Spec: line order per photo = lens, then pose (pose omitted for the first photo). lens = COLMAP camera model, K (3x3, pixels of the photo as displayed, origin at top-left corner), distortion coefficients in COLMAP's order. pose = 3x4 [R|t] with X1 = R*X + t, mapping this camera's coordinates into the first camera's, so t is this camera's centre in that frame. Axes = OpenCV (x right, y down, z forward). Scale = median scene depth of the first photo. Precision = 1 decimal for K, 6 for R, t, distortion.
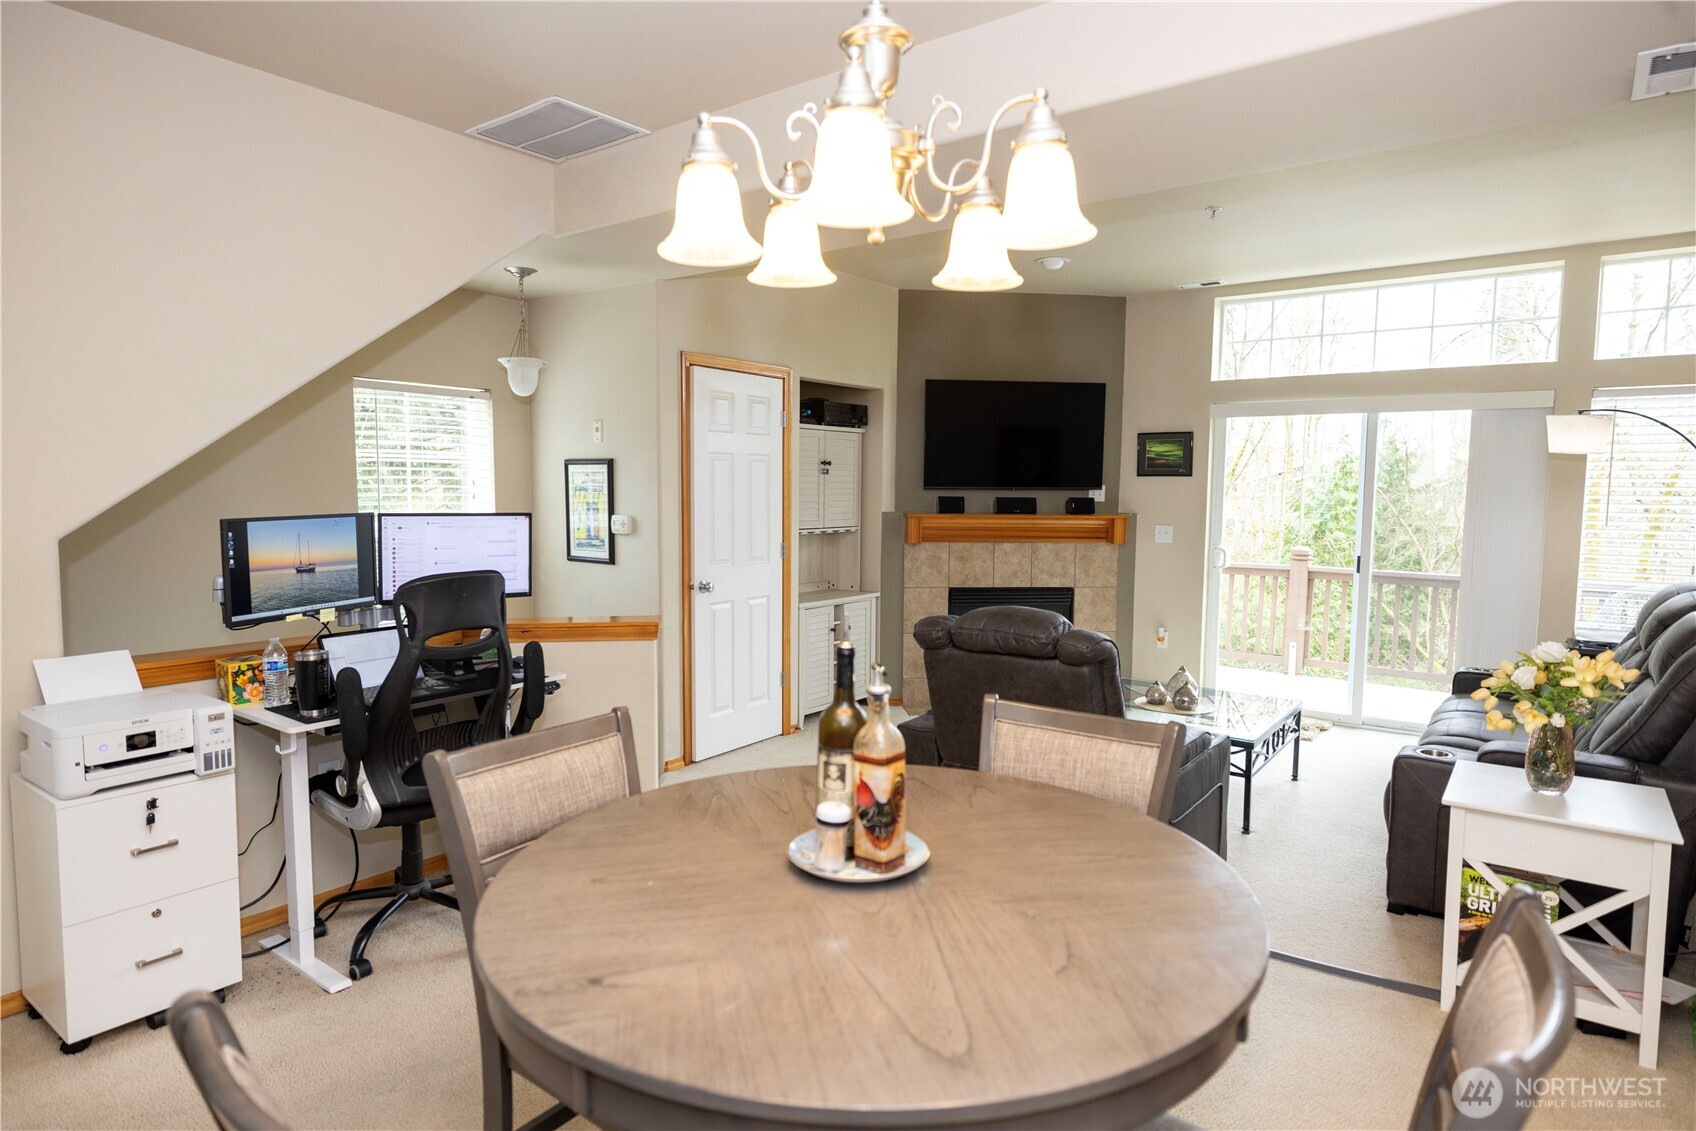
lens RADIAL K [[942.4, 0, 848.0], [0, 942.4, 565.5], [0, 0, 1]] dist [-0.000849, 0.001299]
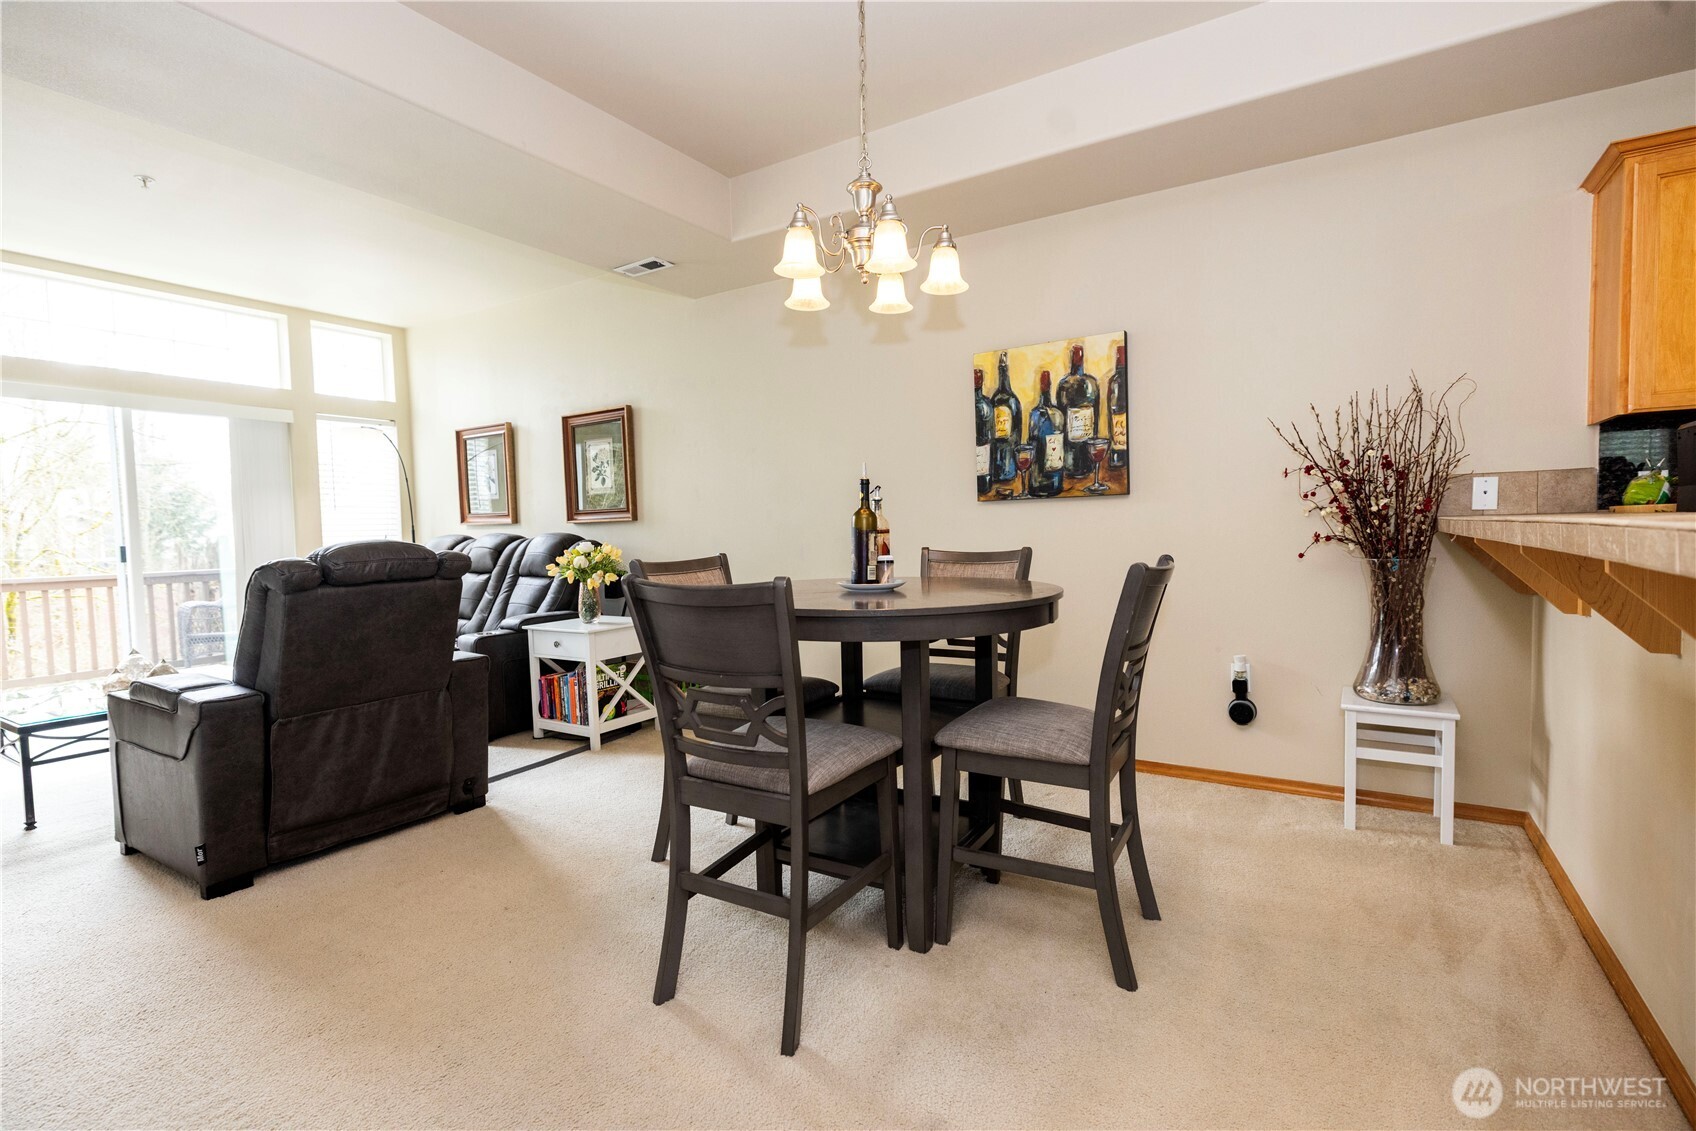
lens RADIAL K [[807.9, 0, 848.0], [0, 807.9, 565.5], [0, 0, 1]] dist [-0.001261, 0.017053]
pose [[-0.073592, -0.053755, 0.995839, -0.372518], [0.106873, 0.992371, 0.061465, 0.035605], [-0.991545, 0.110951, -0.067286, 0.257105]]
